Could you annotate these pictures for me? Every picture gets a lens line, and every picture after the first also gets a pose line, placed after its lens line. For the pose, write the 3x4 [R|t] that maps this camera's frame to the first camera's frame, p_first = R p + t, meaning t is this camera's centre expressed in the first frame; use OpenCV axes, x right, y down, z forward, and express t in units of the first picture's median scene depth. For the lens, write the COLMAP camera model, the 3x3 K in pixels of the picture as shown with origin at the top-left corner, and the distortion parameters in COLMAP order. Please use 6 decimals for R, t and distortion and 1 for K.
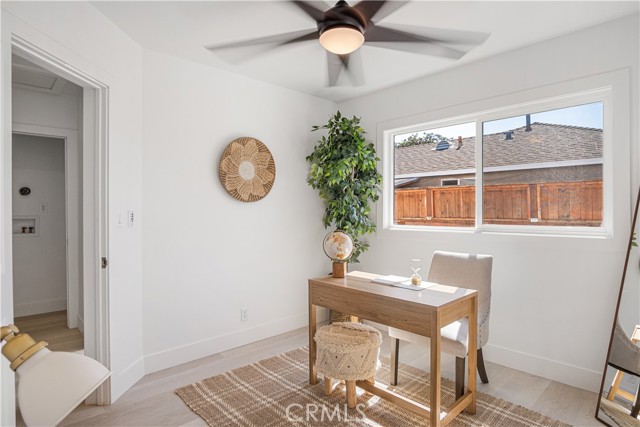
lens RADIAL K [[349.5, 0, 318.9], [0, 349.5, 215.2], [0, 0, 1]] dist [-0.025875, 0.007984]
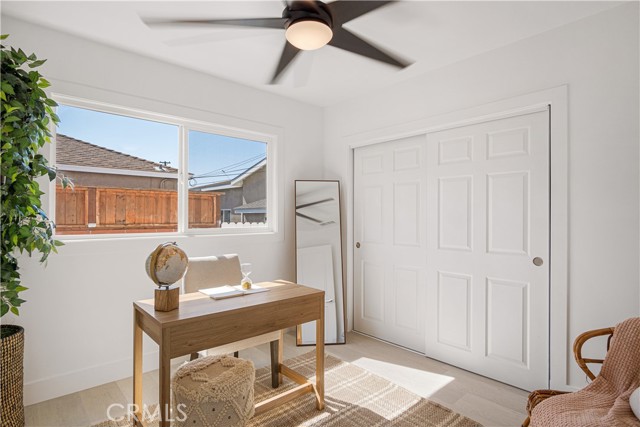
lens RADIAL K [[349.5, 0, 319.2], [0, 349.5, 210.9], [0, 0, 1]] dist [-0.025875, 0.007984]
pose [[0.005141, 0.016524, 0.999850, -0.368585], [0.012935, 0.999779, -0.016589, -0.002008], [-0.999903, 0.013018, 0.004926, 0.401926]]
